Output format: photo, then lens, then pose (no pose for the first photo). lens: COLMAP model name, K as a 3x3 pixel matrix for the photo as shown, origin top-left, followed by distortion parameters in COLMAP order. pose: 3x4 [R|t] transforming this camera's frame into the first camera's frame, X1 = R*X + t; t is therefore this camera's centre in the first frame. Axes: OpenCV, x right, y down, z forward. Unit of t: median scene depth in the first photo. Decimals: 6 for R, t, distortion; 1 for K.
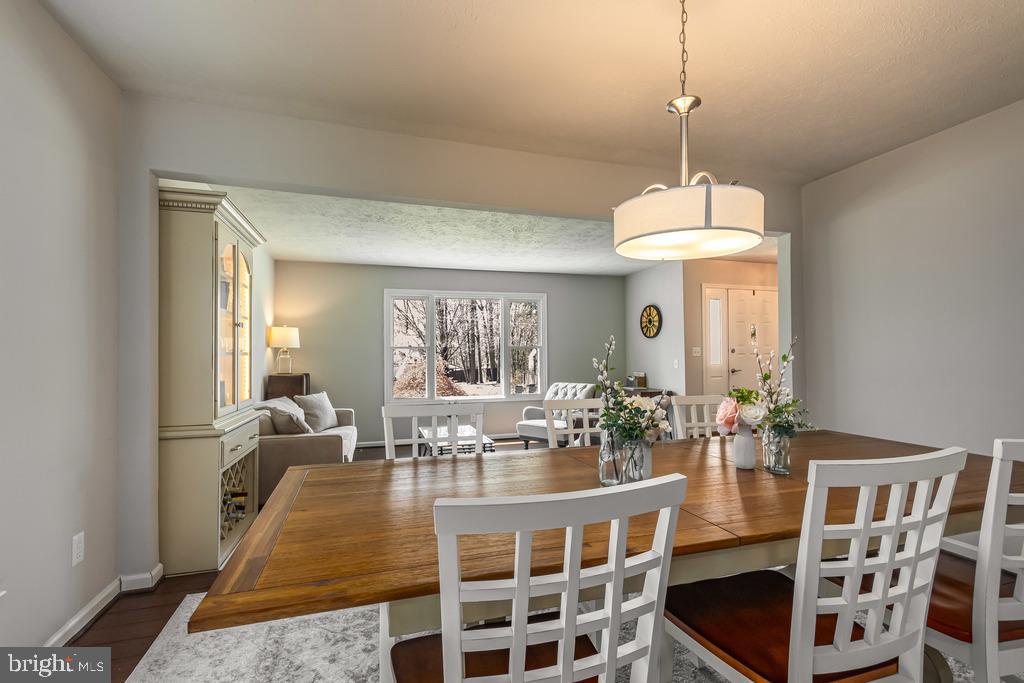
lens RADIAL K [[478.9, 0, 517.1], [0, 478.9, 342.1], [0, 0, 1]] dist [0.003411, 0.002879]
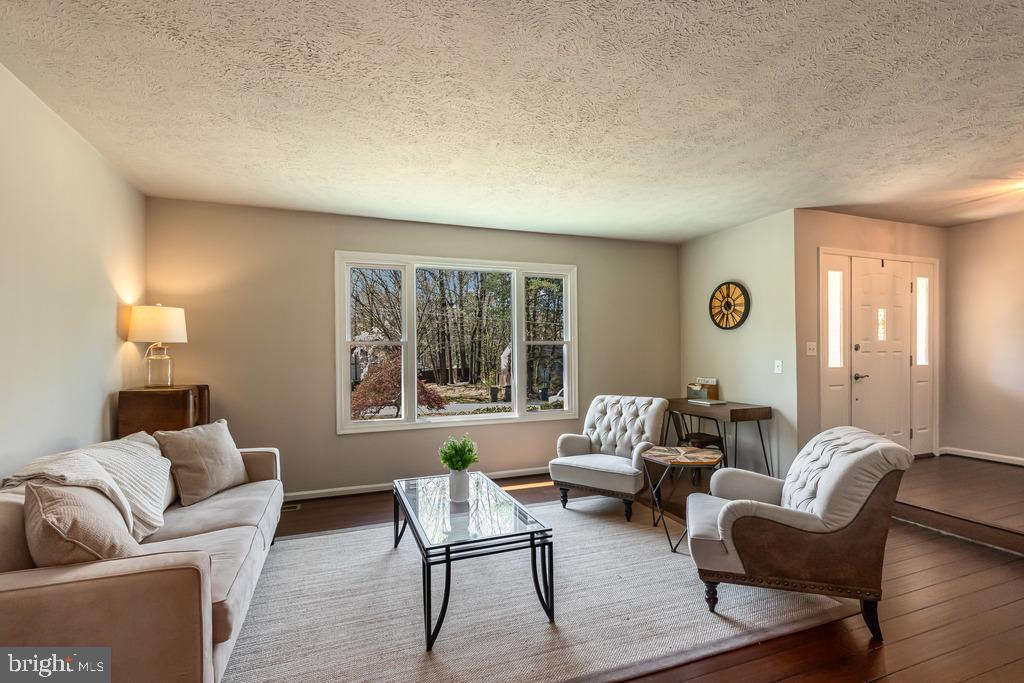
lens RADIAL K [[478.9, 0, 514.5], [0, 478.9, 352.5], [0, 0, 1]] dist [0.003411, 0.002879]
pose [[0.997921, -0.001251, 0.064440, -0.076900], [-0.000245, 0.999731, 0.023205, 0.009088], [-0.064452, -0.023173, 0.997652, 0.332152]]
